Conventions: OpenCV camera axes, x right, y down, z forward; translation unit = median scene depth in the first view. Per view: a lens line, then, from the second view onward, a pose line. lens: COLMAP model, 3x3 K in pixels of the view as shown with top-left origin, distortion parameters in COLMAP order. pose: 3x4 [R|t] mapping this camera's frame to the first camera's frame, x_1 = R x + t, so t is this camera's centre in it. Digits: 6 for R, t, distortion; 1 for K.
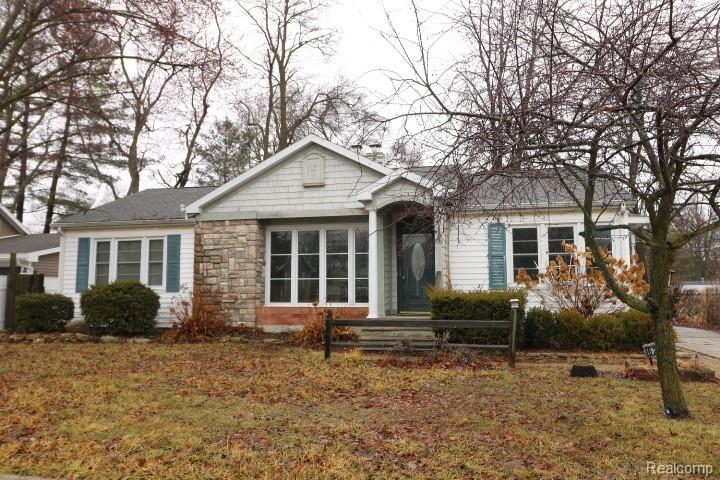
lens RADIAL K [[584.9, 0, 359.2], [0, 584.9, 235.6], [0, 0, 1]] dist [0.013999, 0.000385]
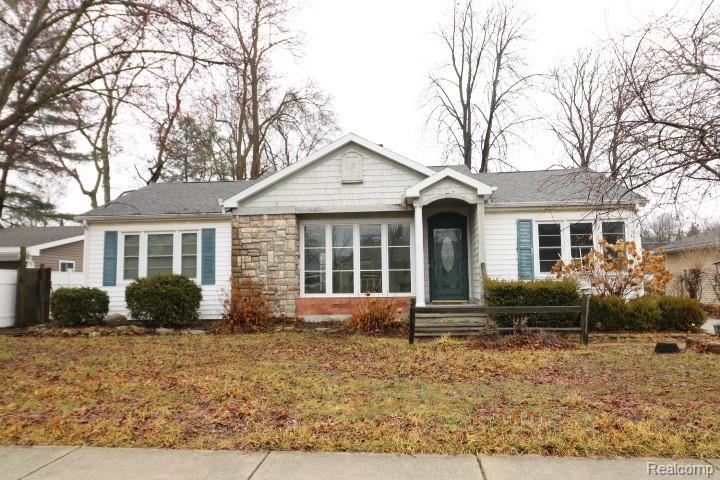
lens RADIAL K [[558.0, 0, 360.4], [0, 558.0, 236.1], [0, 0, 1]] dist [0.012961, -0.005053]
pose [[0.989968, 0.002457, 0.141267, -0.205985], [-0.003781, 0.999951, 0.009103, 0.002108], [-0.141238, -0.009546, 0.989930, -0.000287]]
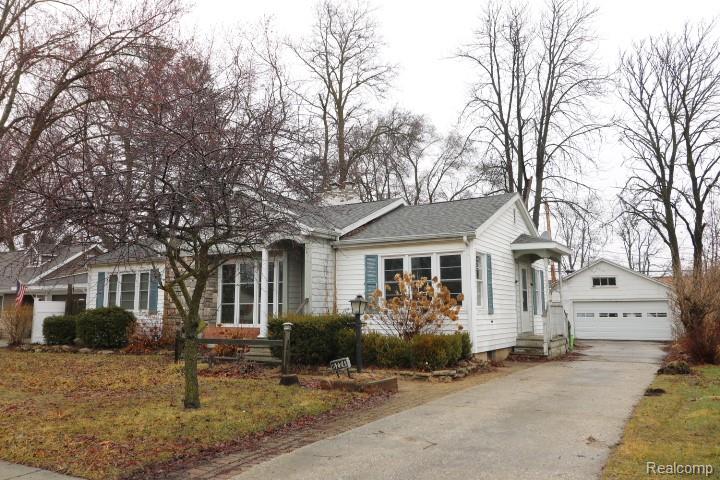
lens RADIAL K [[584.9, 0, 357.7], [0, 584.9, 246.5], [0, 0, 1]] dist [0.013999, 0.000385]
pose [[0.958006, -0.031073, -0.285060, 0.498544], [0.027410, 0.999483, -0.016830, -0.017591], [0.285436, 0.008310, 0.958362, -0.089145]]
